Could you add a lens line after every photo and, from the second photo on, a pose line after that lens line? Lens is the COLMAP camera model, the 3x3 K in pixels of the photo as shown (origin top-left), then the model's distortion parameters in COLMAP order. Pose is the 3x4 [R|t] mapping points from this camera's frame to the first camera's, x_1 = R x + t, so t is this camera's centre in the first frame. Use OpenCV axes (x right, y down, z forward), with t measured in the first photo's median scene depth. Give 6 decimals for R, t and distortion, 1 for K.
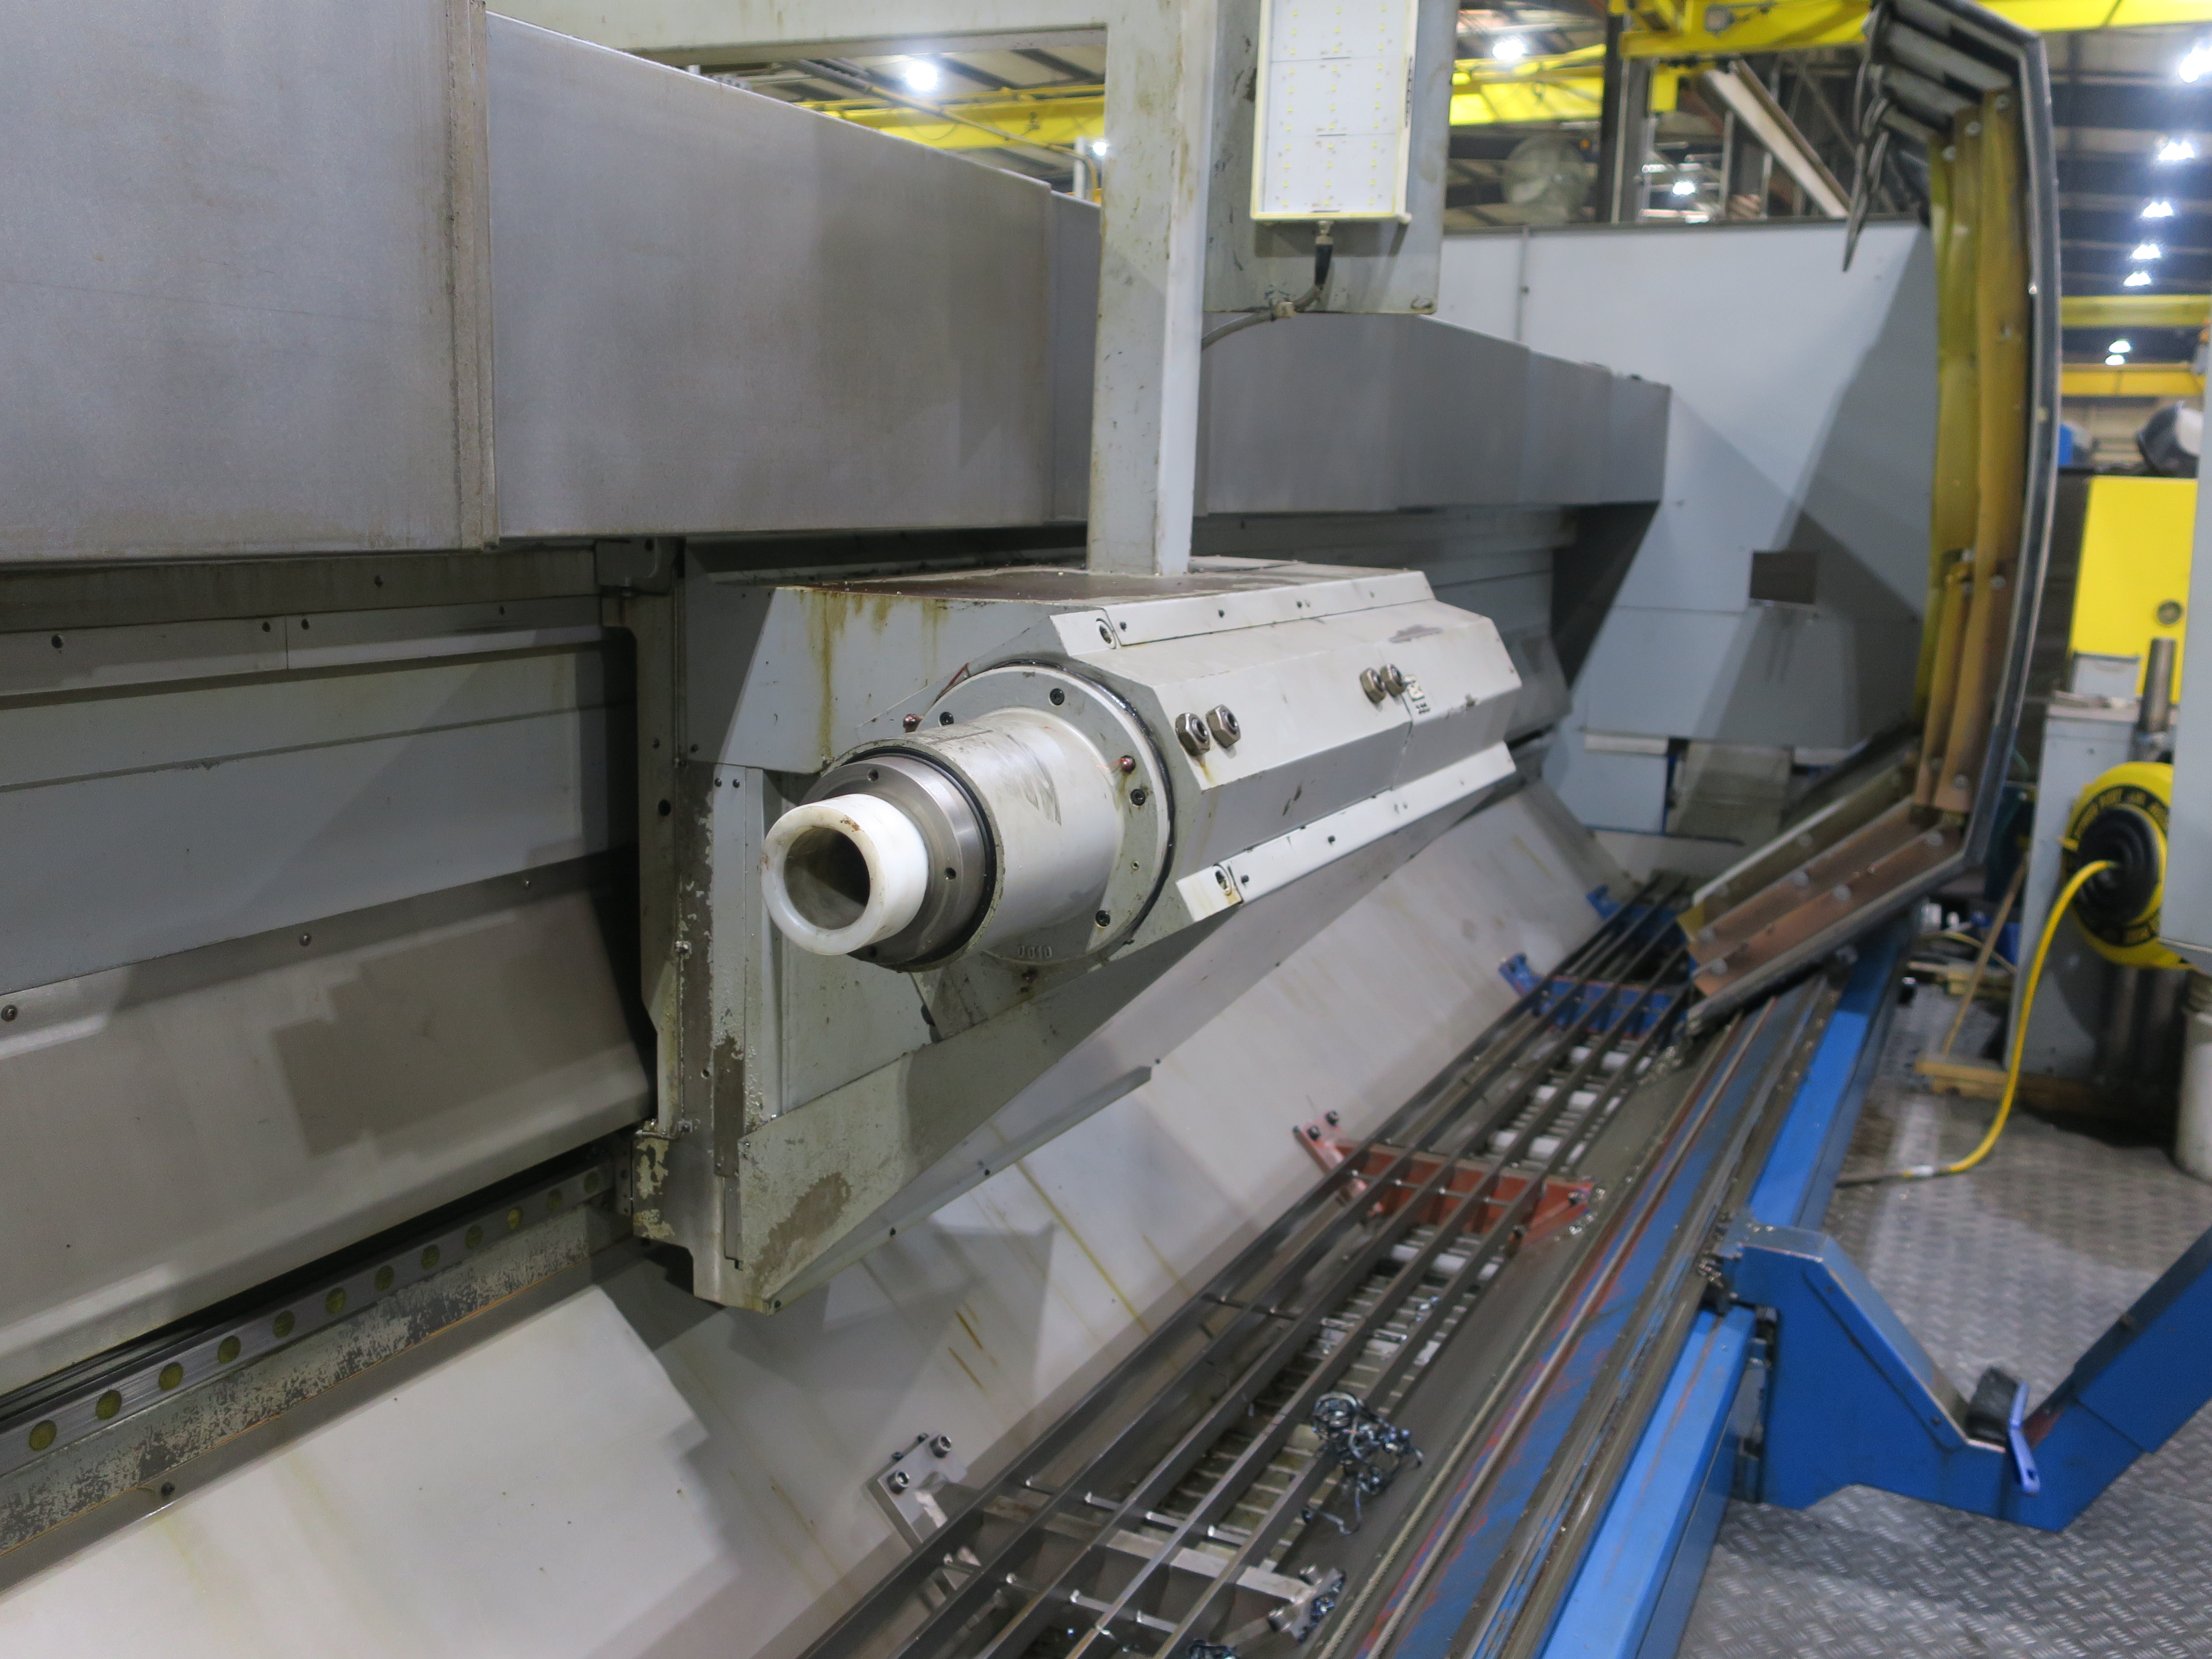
lens RADIAL K [[1984.3, 0, 1106.0], [0, 1984.3, 829.5], [0, 0, 1]] dist [0.003613, 0.013893]
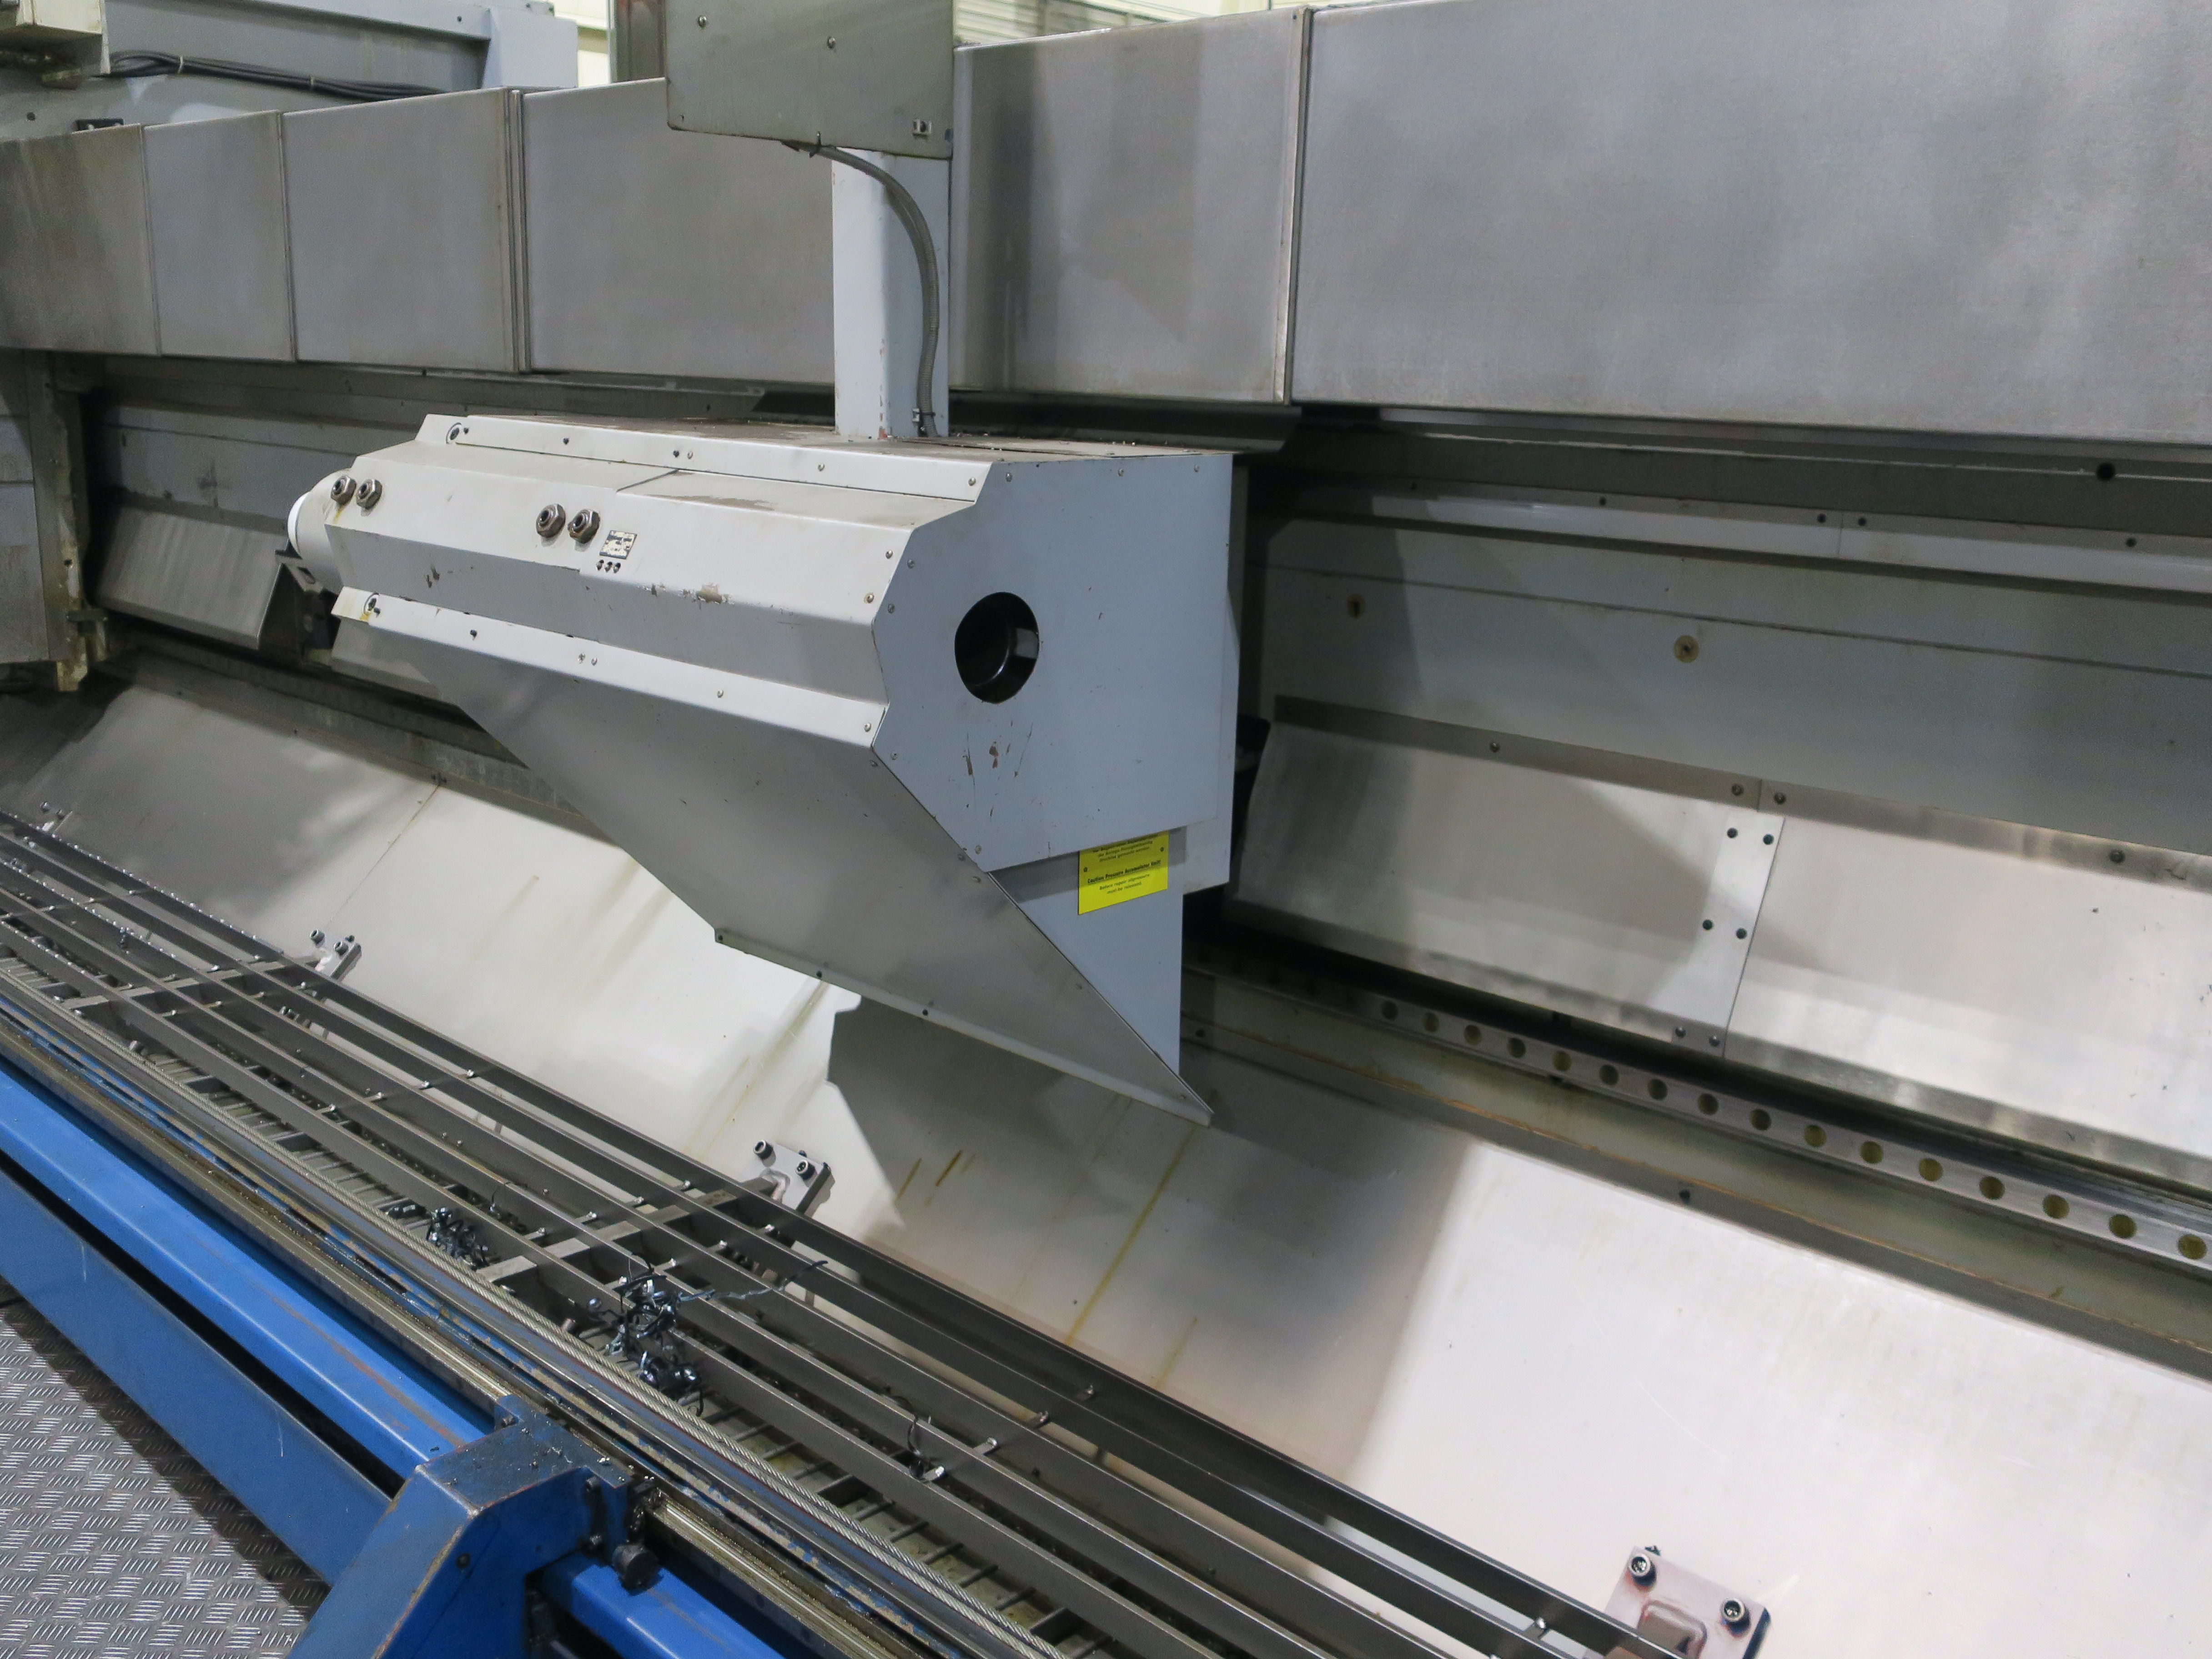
lens RADIAL K [[1984.3, 0, 1106.0], [0, 1984.3, 829.5], [0, 0, 1]] dist [0.003613, 0.013893]
pose [[-0.303962, 0.168726, -0.937624, 1.086264], [-0.224129, 0.943903, 0.242515, -0.245731], [0.925944, 0.283864, -0.249095, 1.638375]]
